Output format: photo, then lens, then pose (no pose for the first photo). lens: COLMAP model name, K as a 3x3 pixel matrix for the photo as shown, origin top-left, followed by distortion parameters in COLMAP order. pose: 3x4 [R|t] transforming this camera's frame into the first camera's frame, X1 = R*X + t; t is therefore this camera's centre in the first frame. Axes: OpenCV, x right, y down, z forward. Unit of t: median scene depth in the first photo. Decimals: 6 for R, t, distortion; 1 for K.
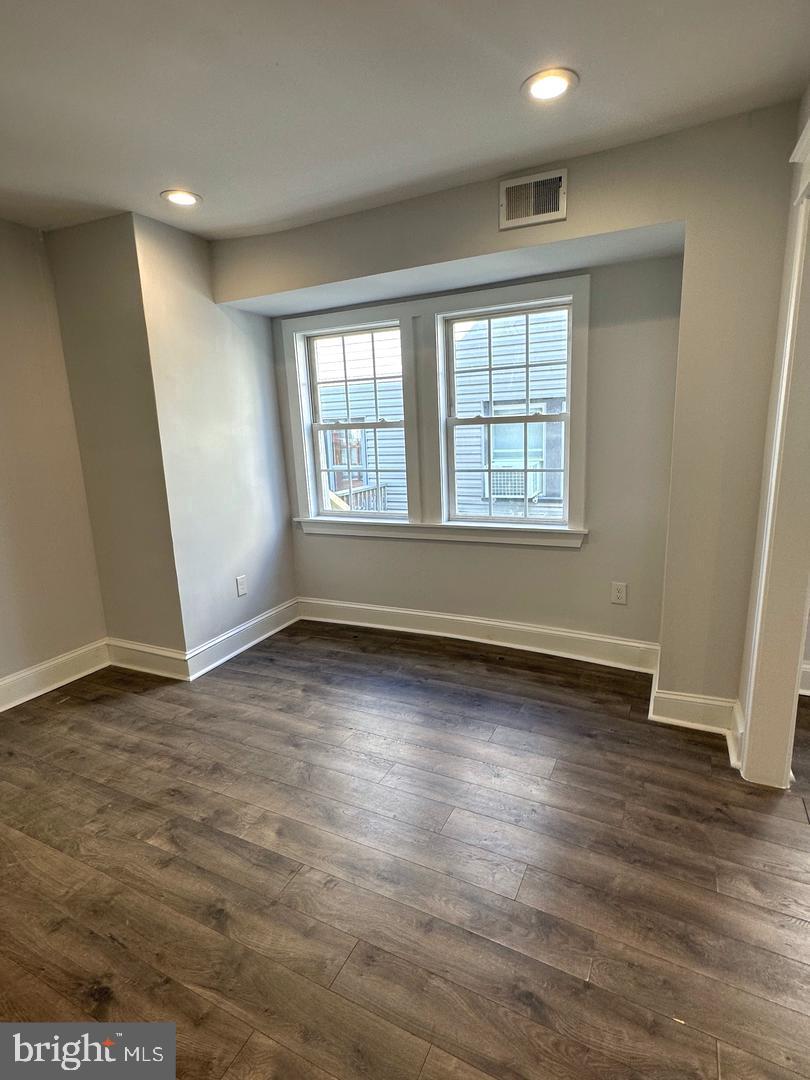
lens RADIAL K [[554.0, 0, 429.7], [0, 554.0, 529.4], [0, 0, 1]] dist [-0.001684, 0.000437]
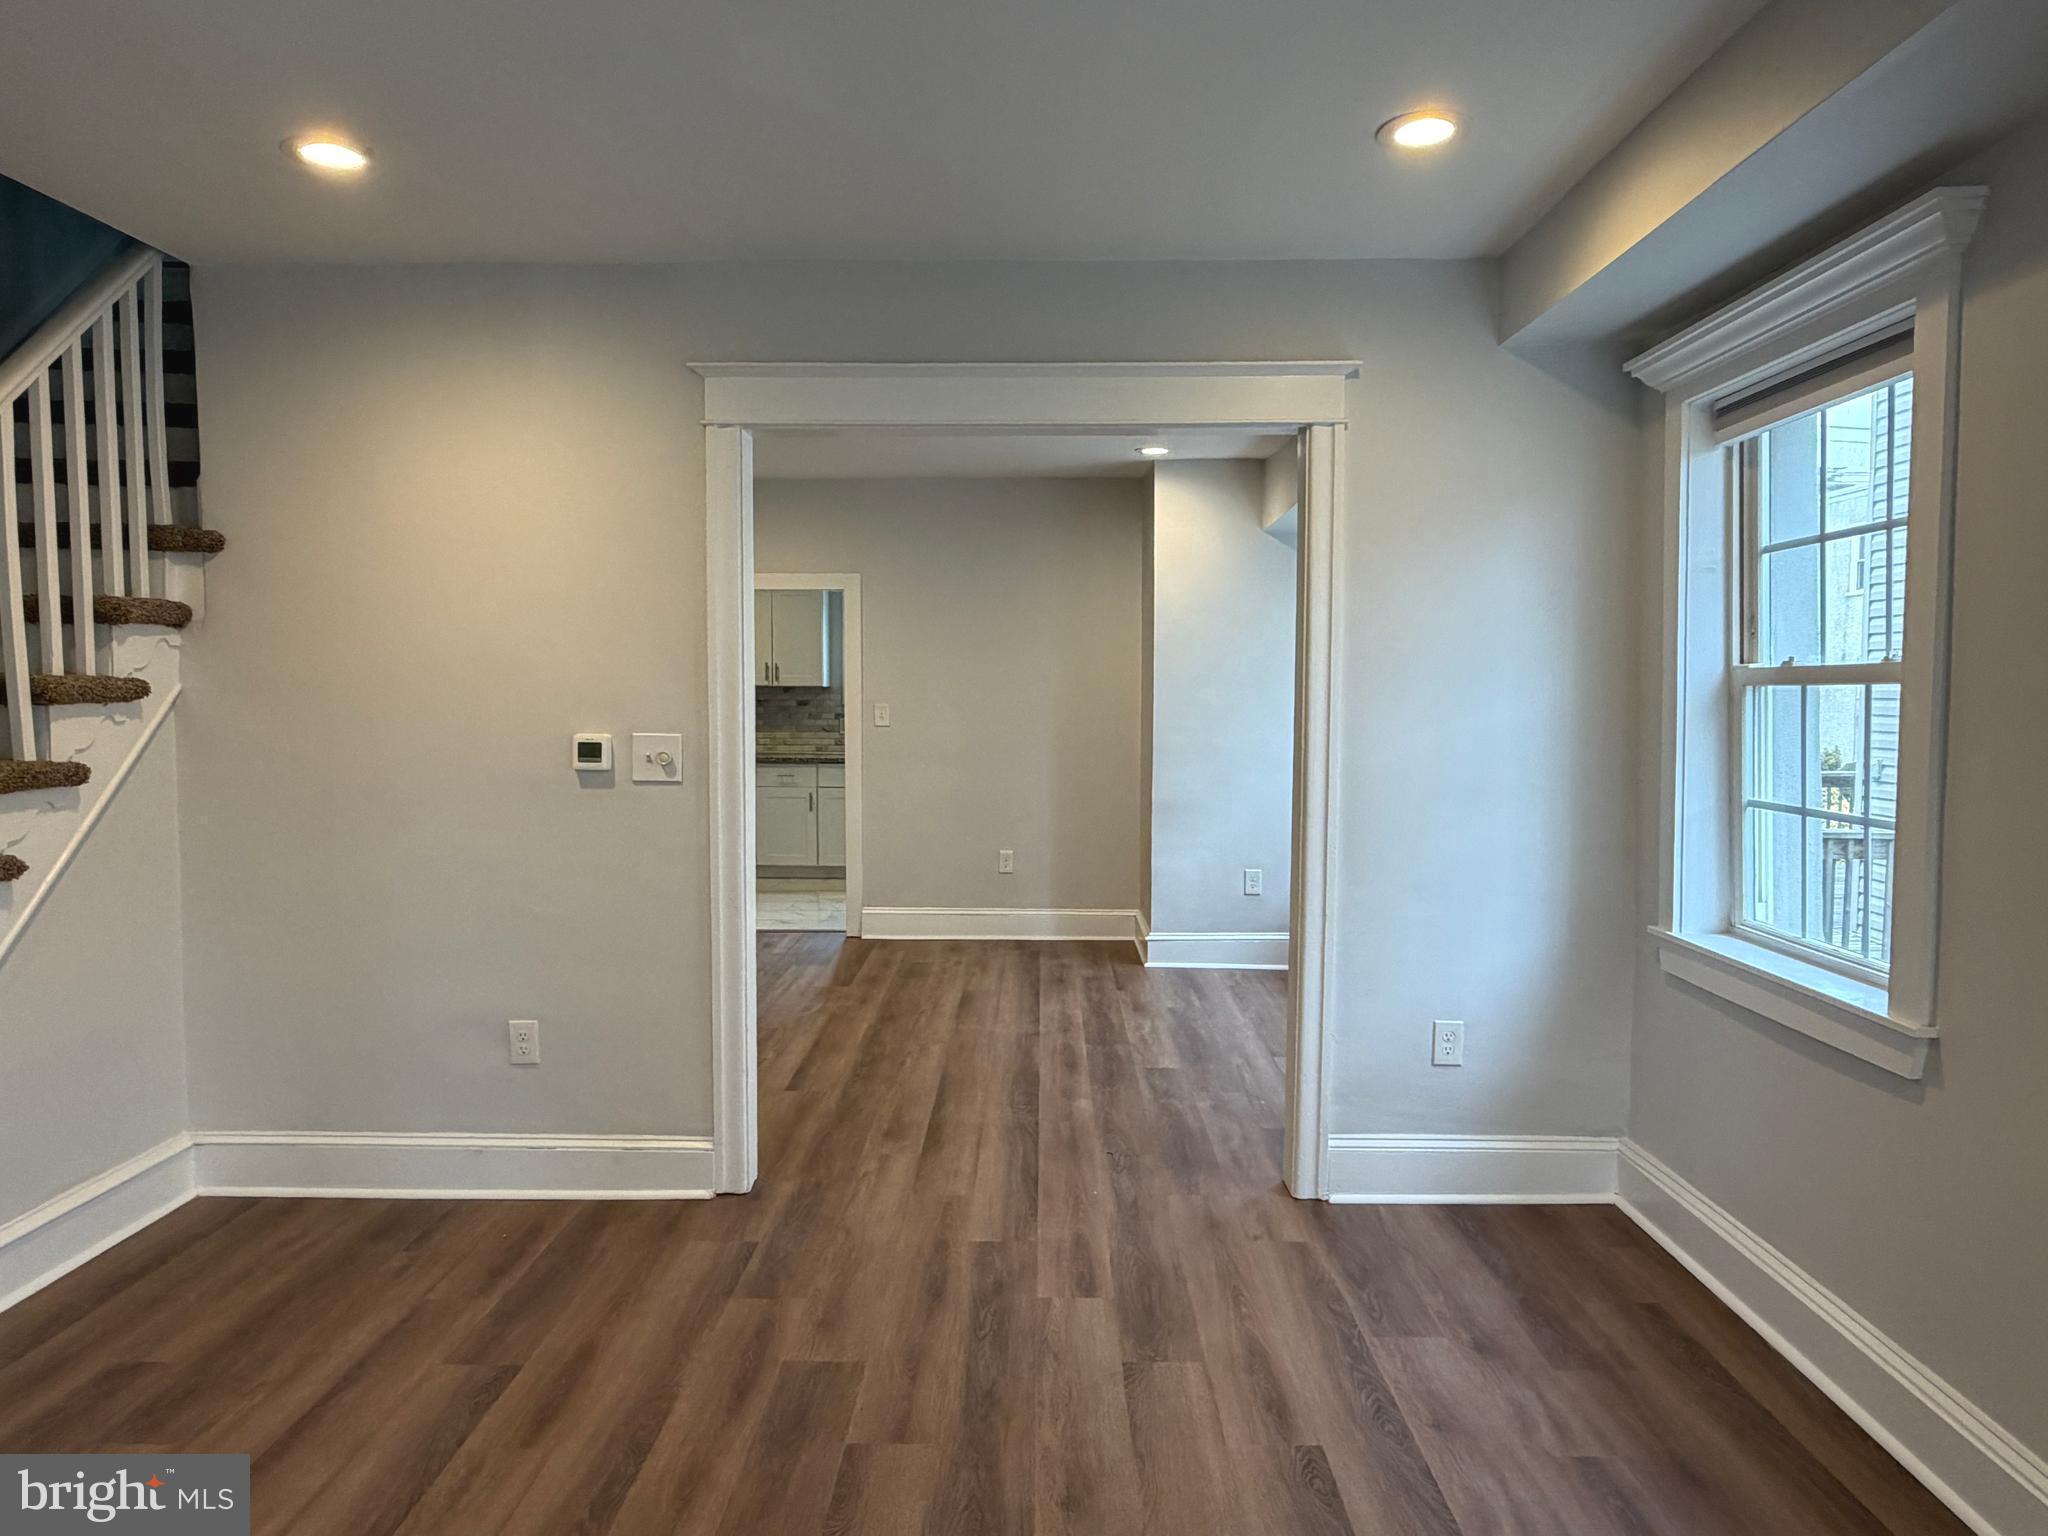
lens RADIAL K [[1300.0, 0, 1017.6], [0, 1300.0, 771.9], [0, 0, 1]] dist [-0.007188, 0.007267]
pose [[0.391135, 0.097301, -0.915175, 0.471858], [-0.189705, 0.981565, 0.023283, -0.074645], [0.900570, 0.164506, 0.402383, 0.353328]]
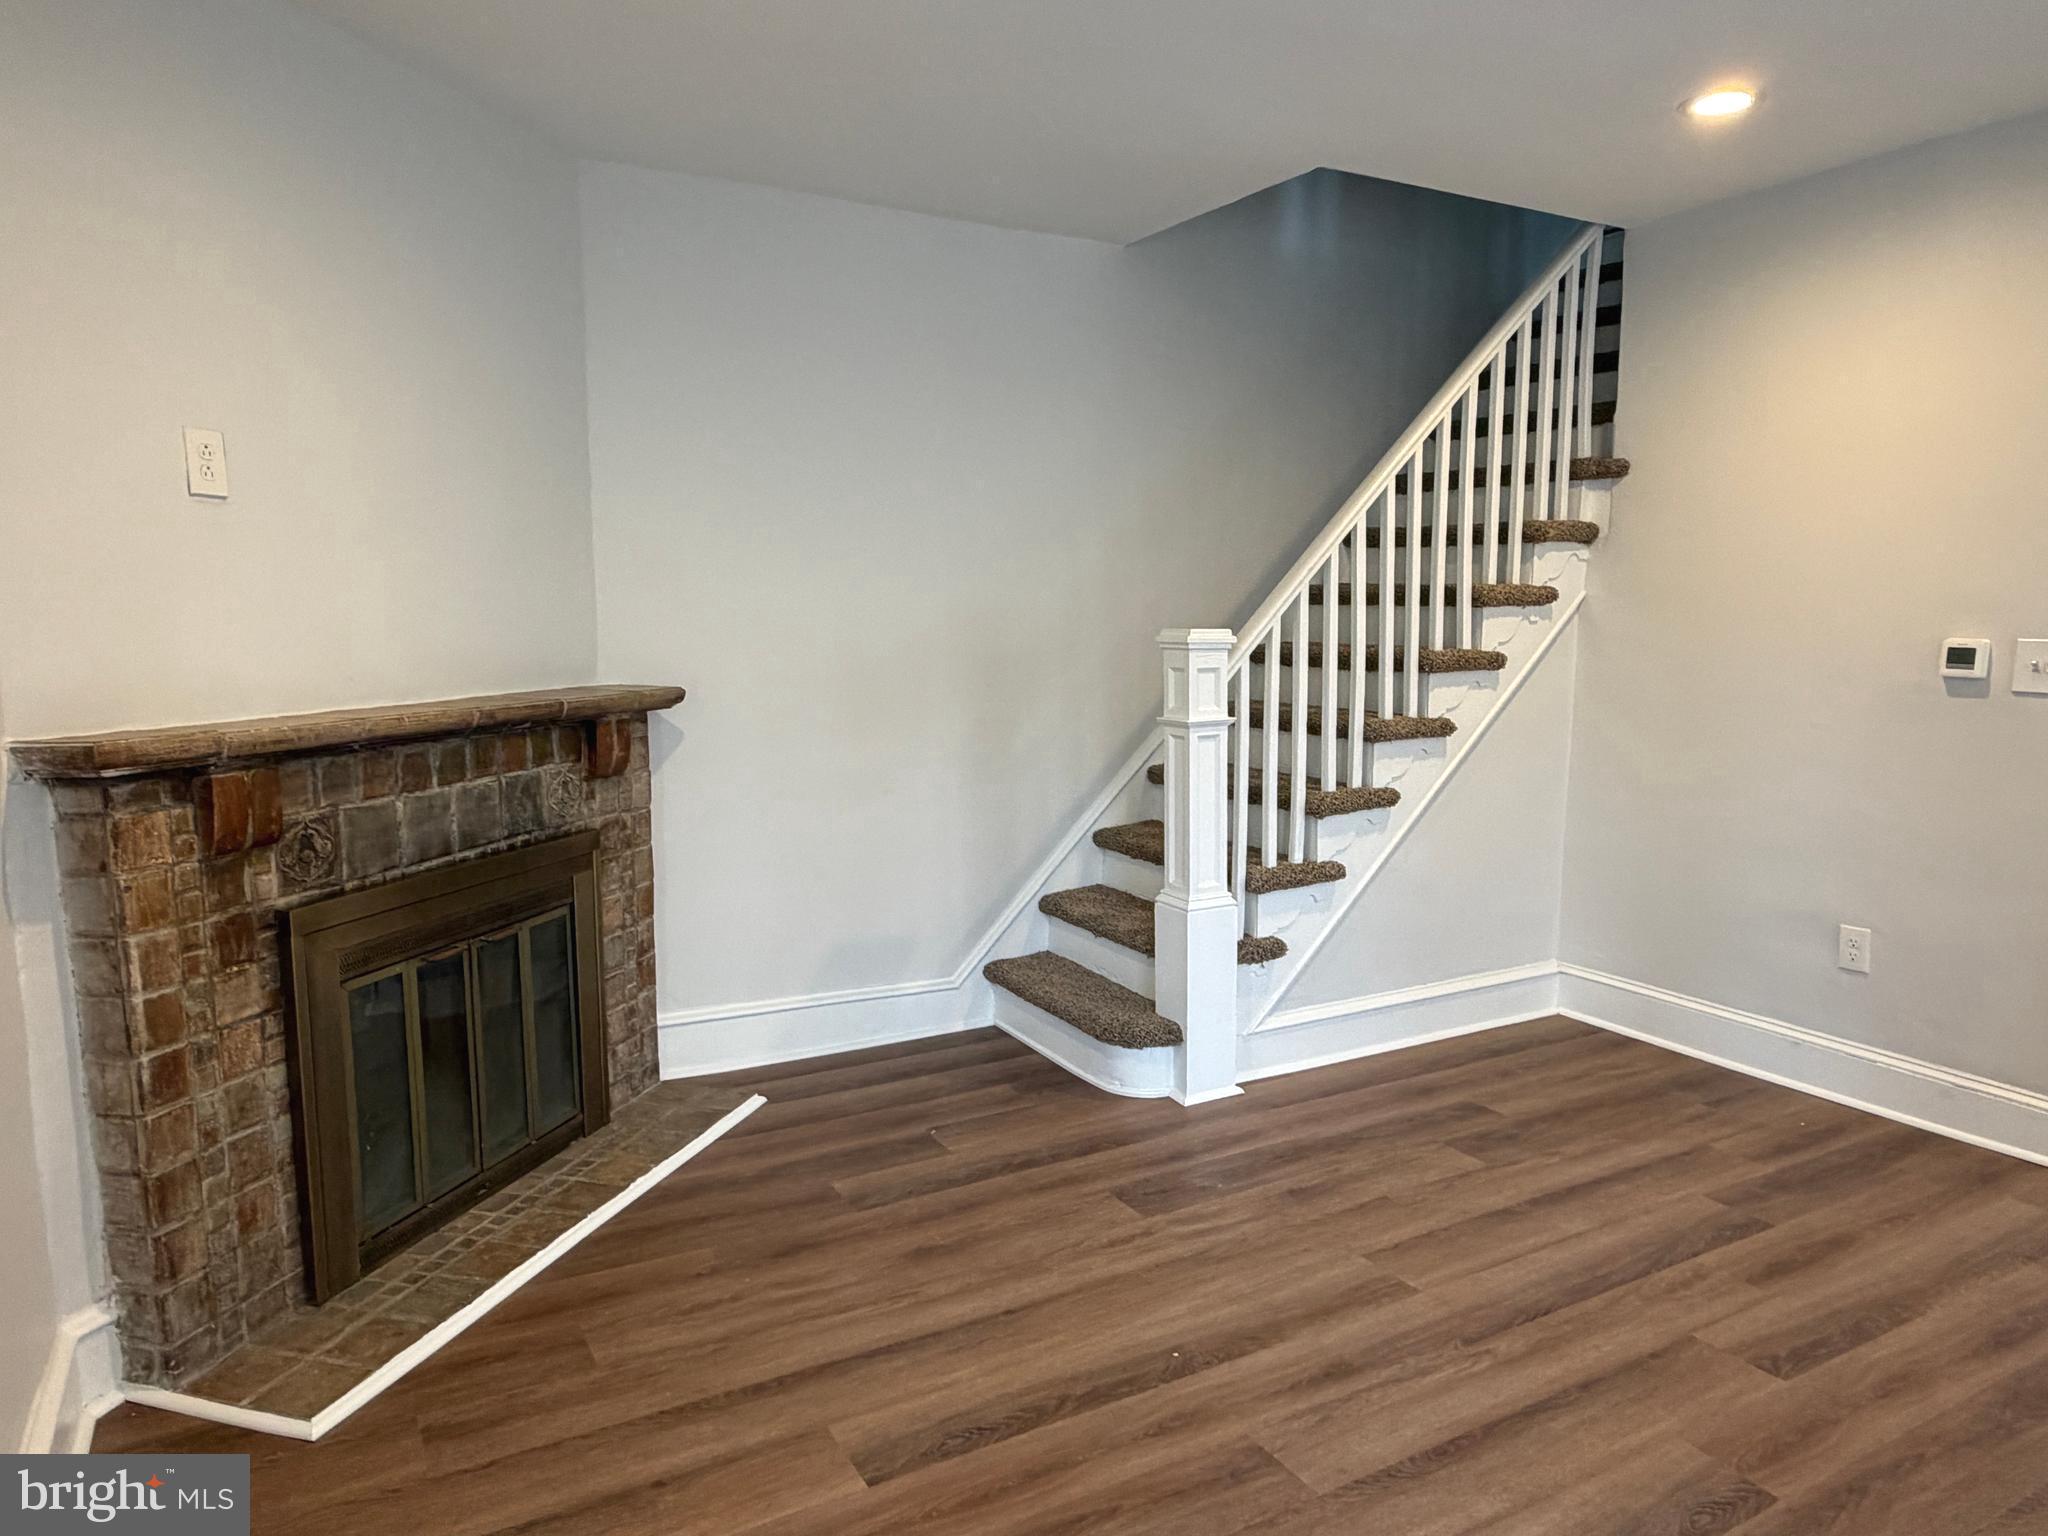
lens RADIAL K [[1300.0, 0, 1010.6], [0, 1300.0, 778.1], [0, 0, 1]] dist [-0.007188, 0.007267]
pose [[-0.602264, 0.139332, -0.786043, 0.588997], [-0.127978, 0.955064, 0.267349, -0.084004], [0.787972, 0.261610, -0.557369, 0.464024]]
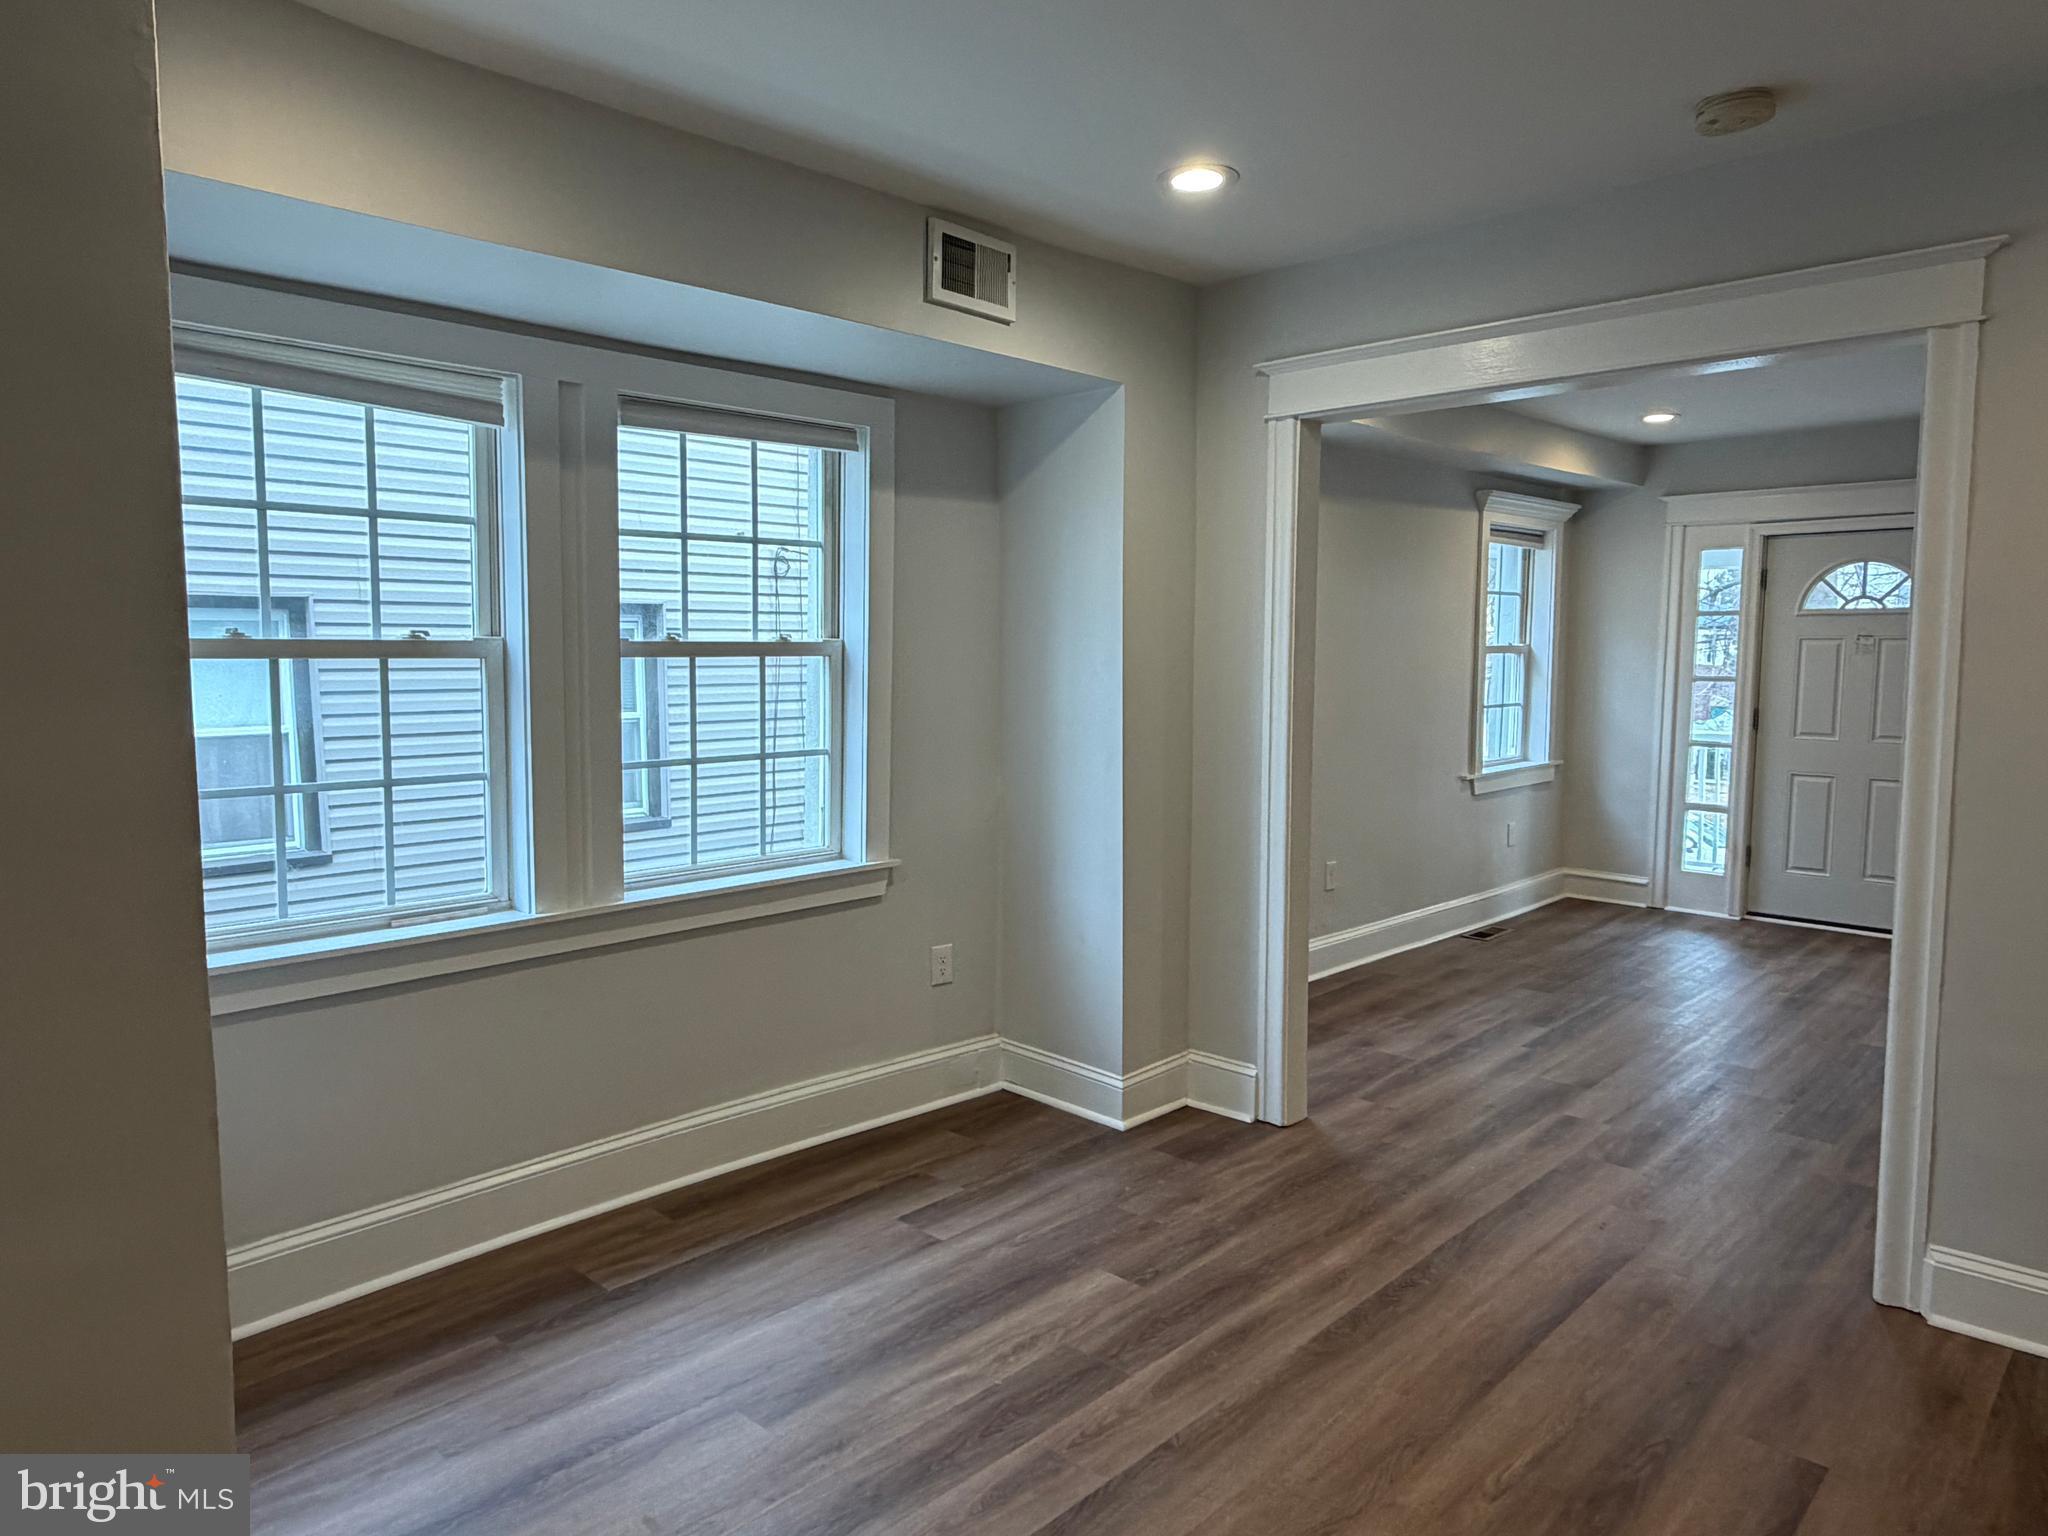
lens RADIAL K [[1300.0, 0, 1016.9], [0, 1300.0, 773.0], [0, 0, 1]] dist [-0.007188, 0.007267]
pose [[0.336797, -0.049648, 0.940267, -1.531131], [0.163831, 0.986466, -0.006596, -0.097392], [-0.927215, 0.156267, 0.340373, 0.824467]]
